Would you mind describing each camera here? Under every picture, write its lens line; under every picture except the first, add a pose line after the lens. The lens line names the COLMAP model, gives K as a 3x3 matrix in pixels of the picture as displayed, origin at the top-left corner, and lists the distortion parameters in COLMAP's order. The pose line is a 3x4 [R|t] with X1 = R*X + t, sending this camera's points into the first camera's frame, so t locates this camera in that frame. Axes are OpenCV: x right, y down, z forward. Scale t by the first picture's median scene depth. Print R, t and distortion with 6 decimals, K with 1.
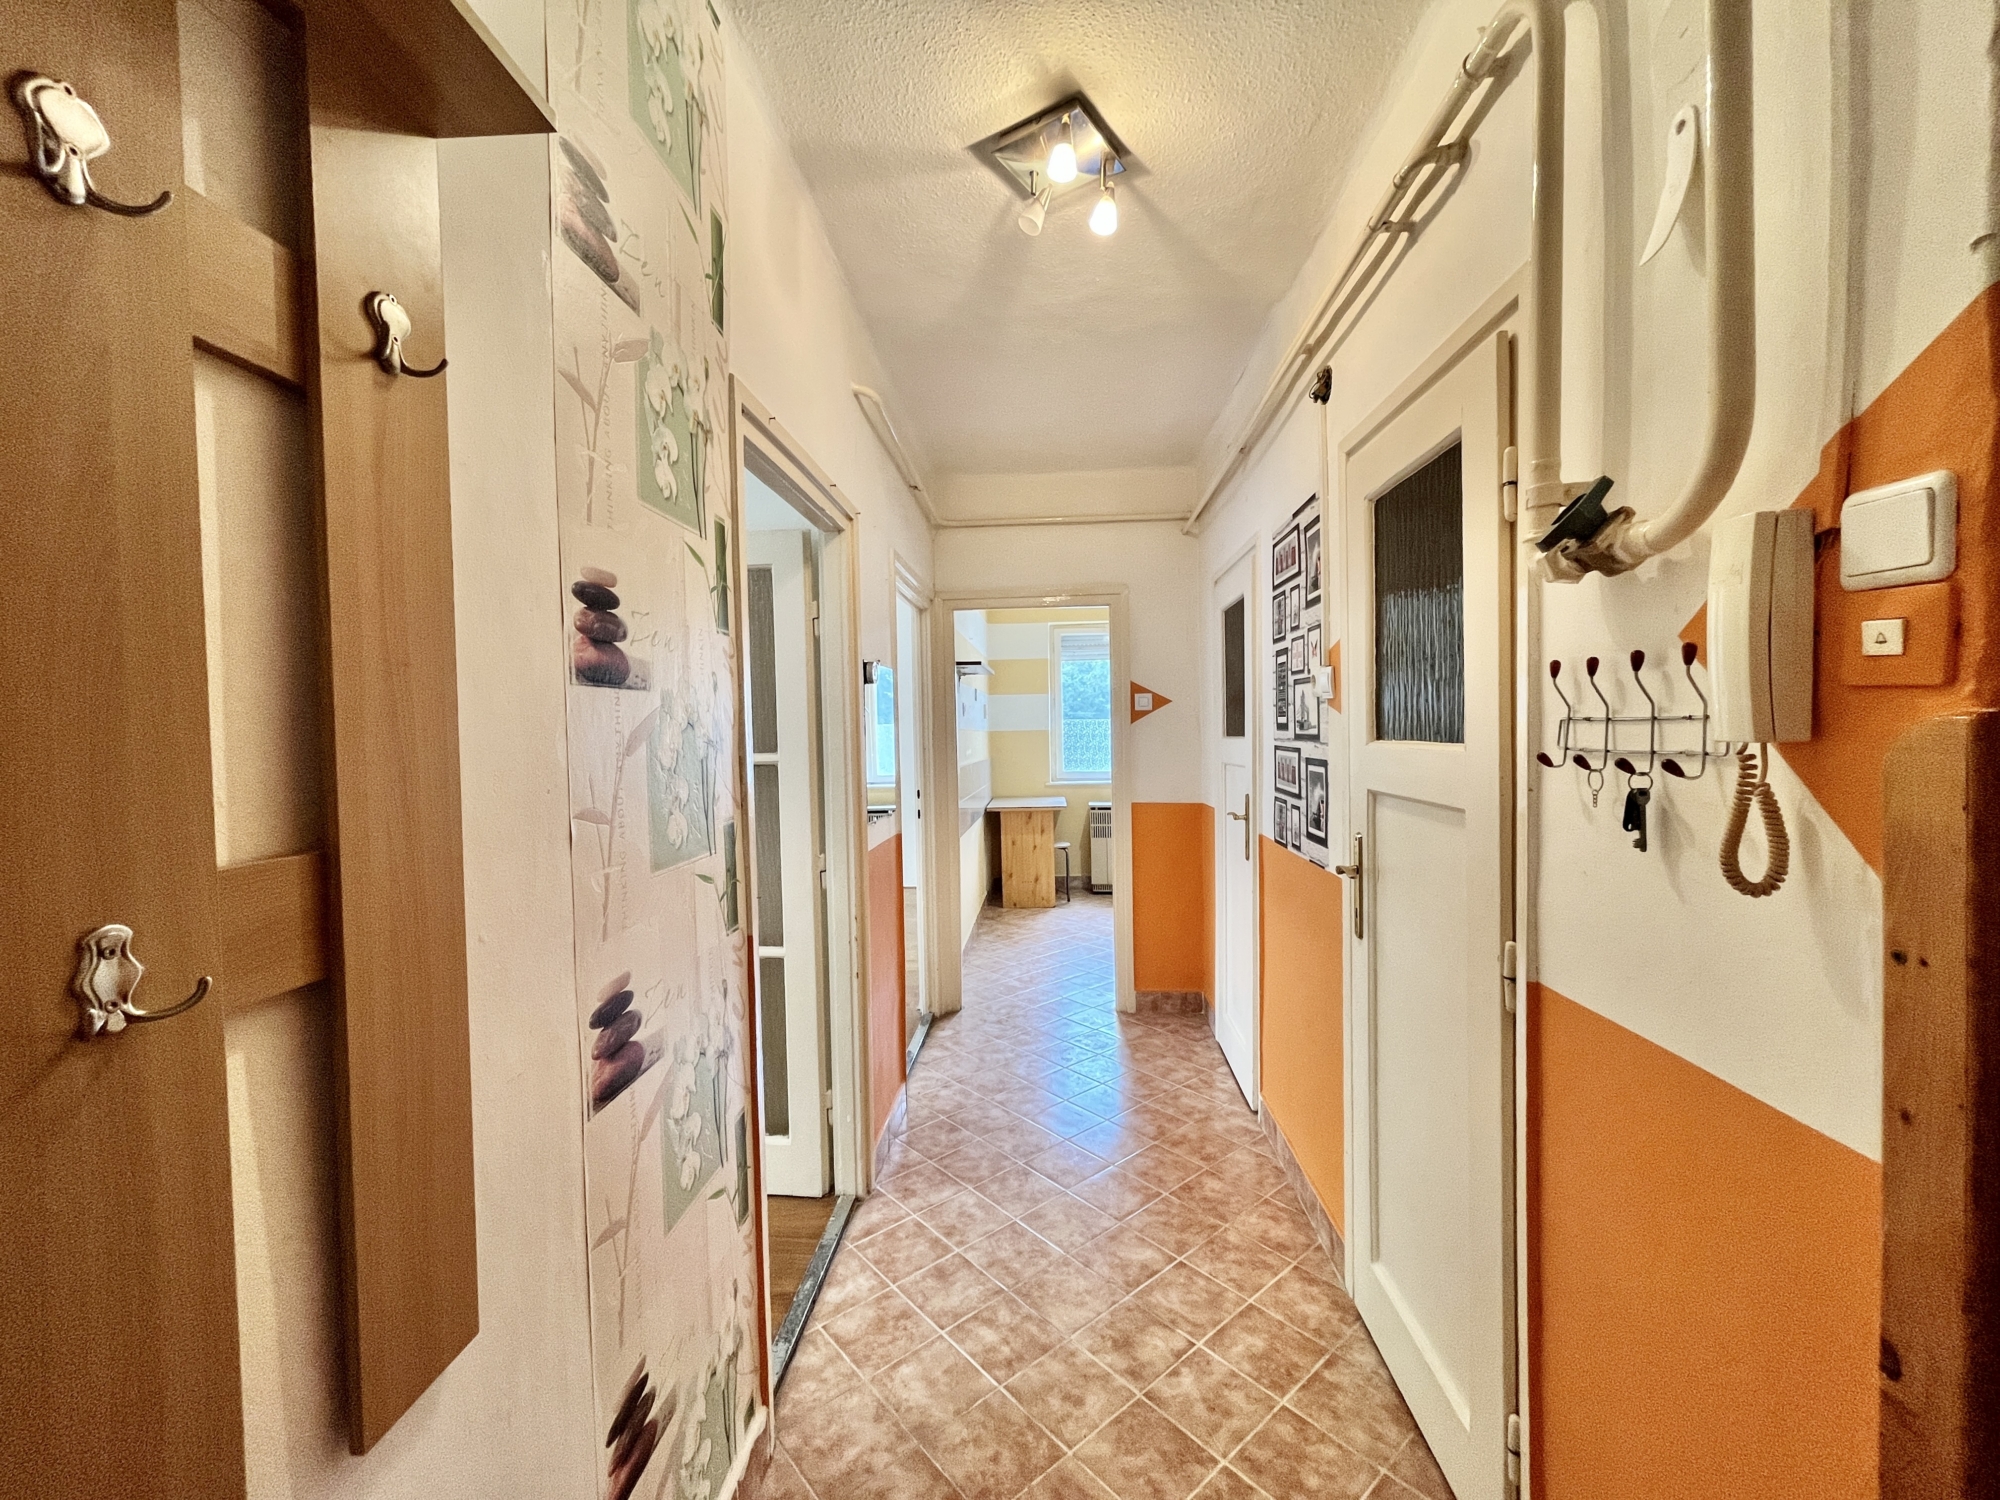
lens RADIAL K [[805.9, 0, 1001.3], [0, 805.9, 744.9], [0, 0, 1]] dist [-0.005948, -0.000105]
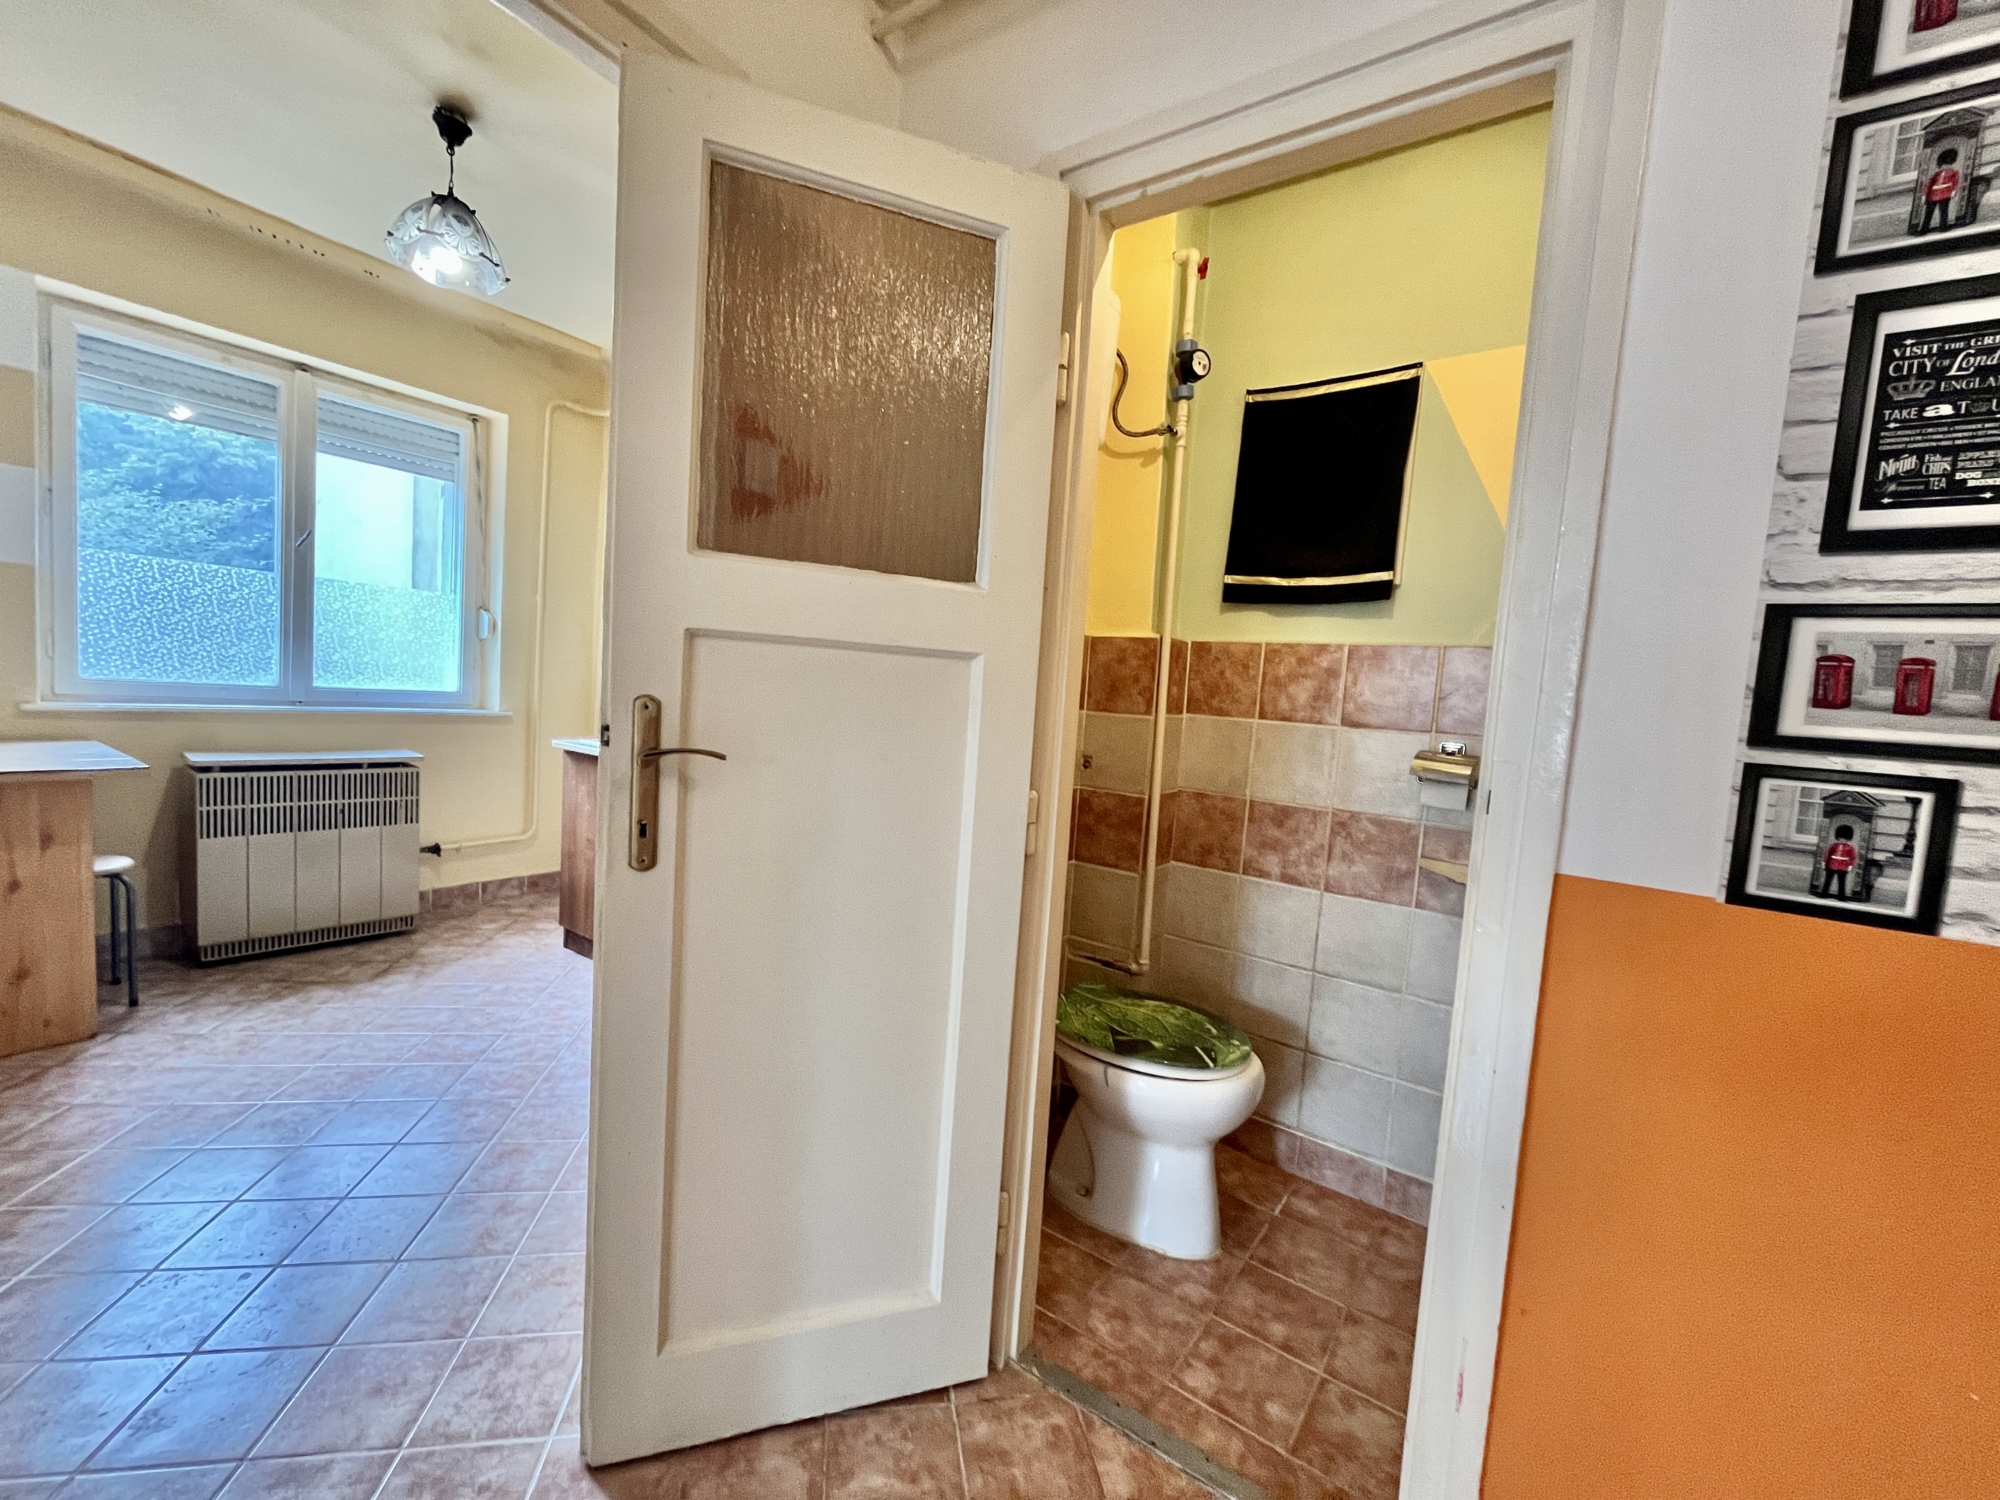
lens RADIAL K [[805.9, 0, 992.3], [0, 805.9, 749.3], [0, 0, 1]] dist [-0.005948, -0.000105]
pose [[0.510590, -0.008885, 0.859778, -0.111842], [-0.060018, 0.997139, 0.045947, 0.074554], [-0.857727, -0.075062, 0.508596, 1.313496]]
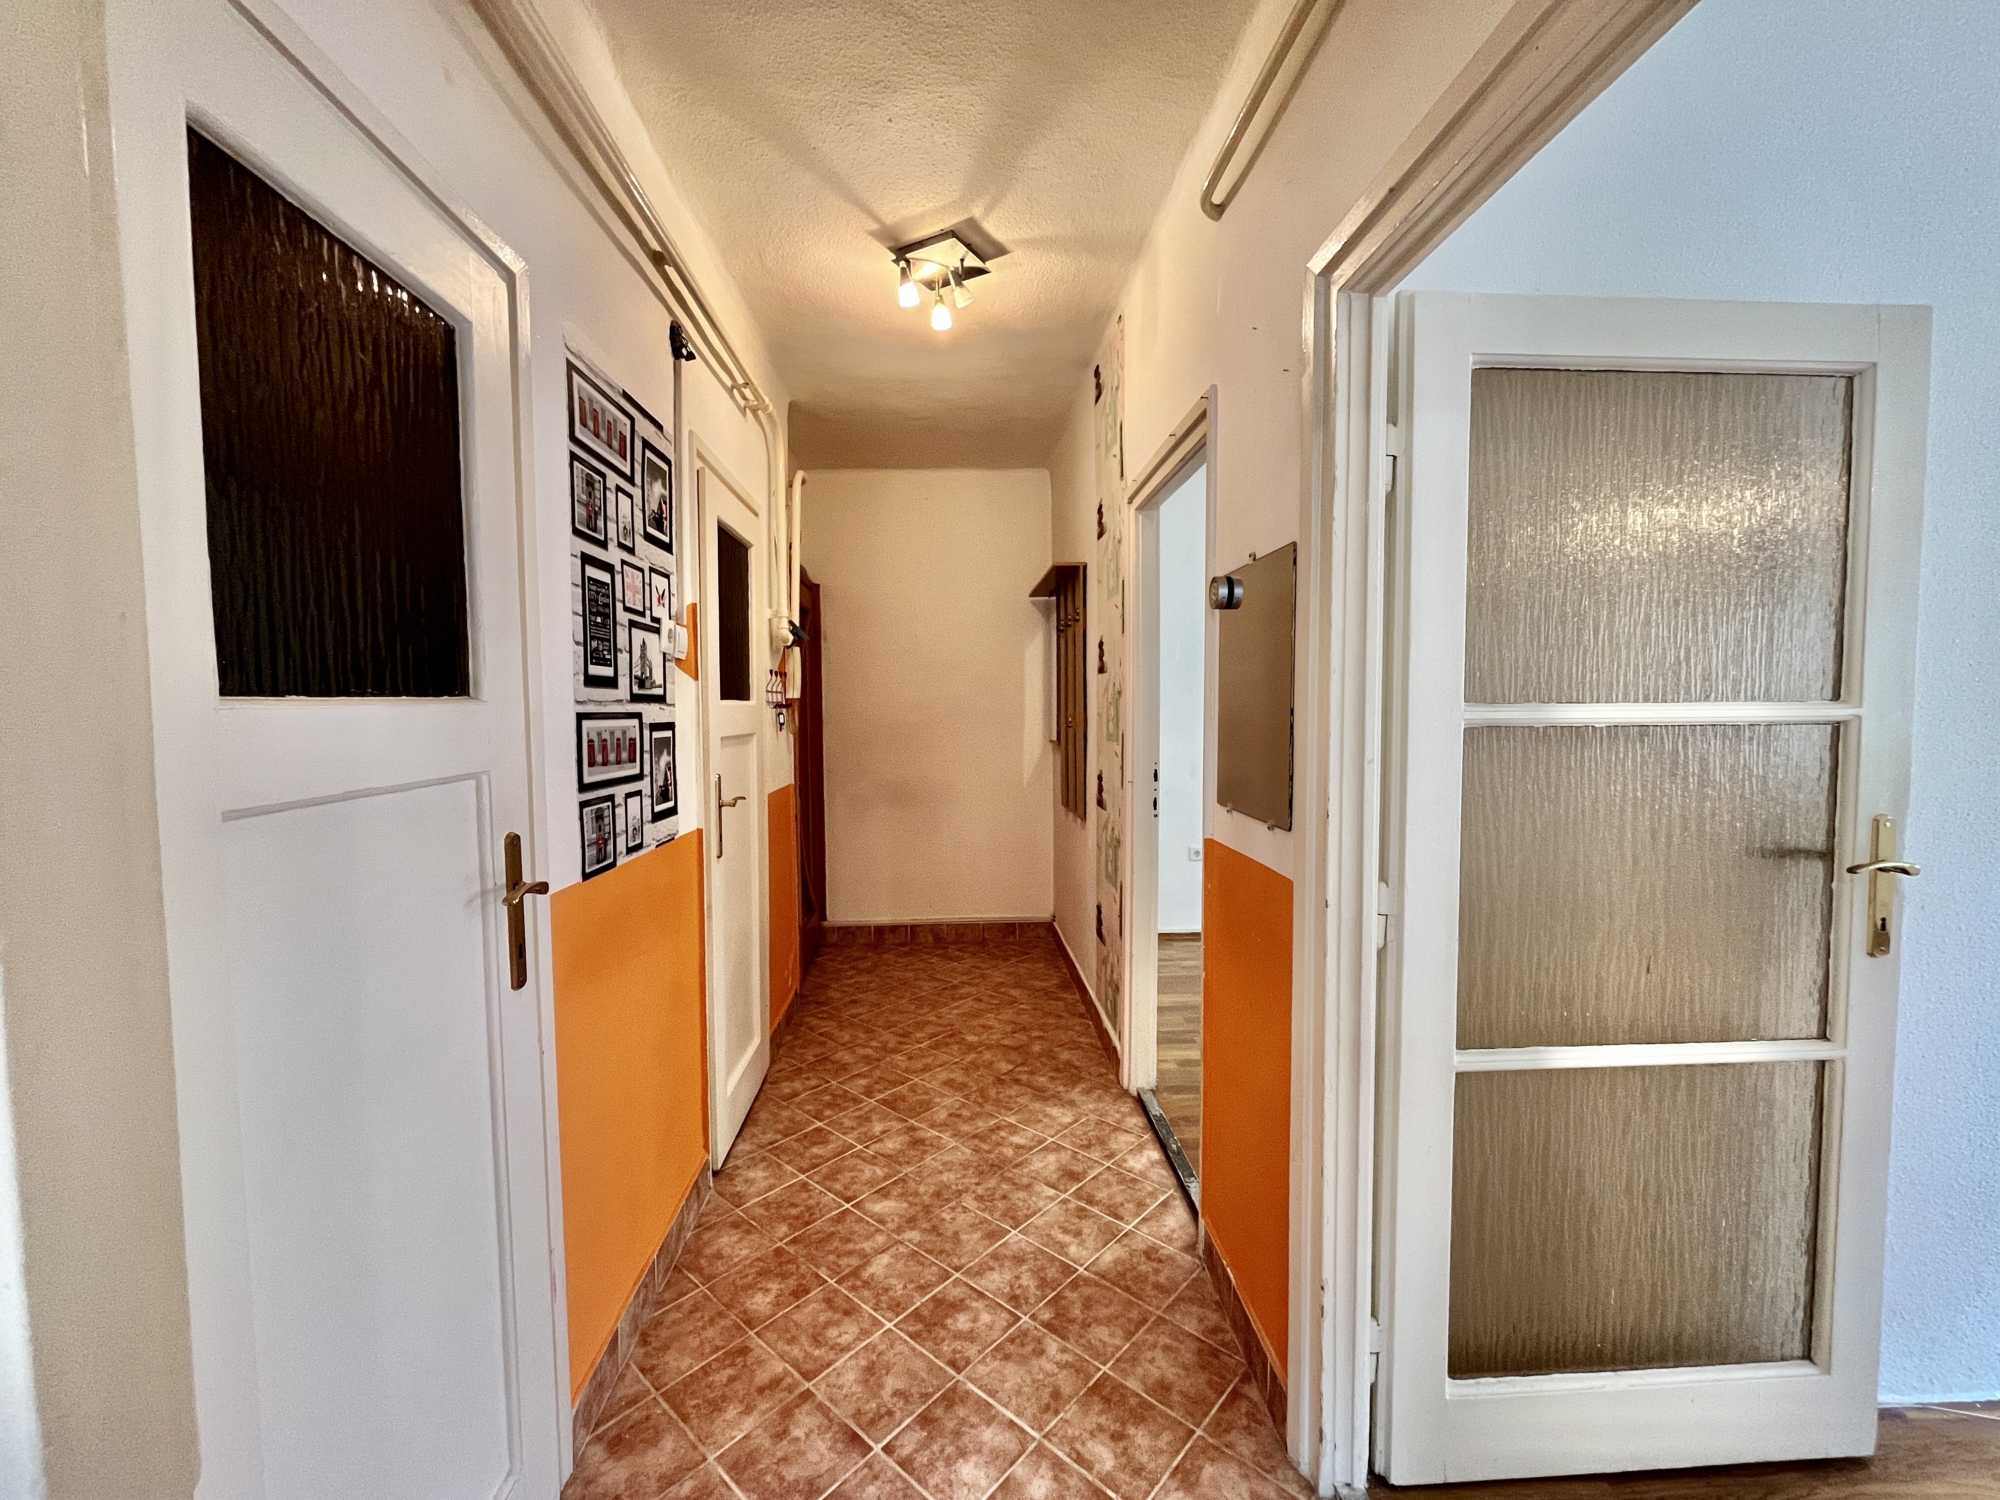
lens RADIAL K [[805.9, 0, 996.0], [0, 805.9, 749.7], [0, 0, 1]] dist [-0.005948, -0.000105]
pose [[-0.991905, 0.030597, -0.123244, 0.138314], [0.021342, 0.996900, 0.075725, -0.012092], [0.125179, 0.072482, -0.989483, 1.919424]]
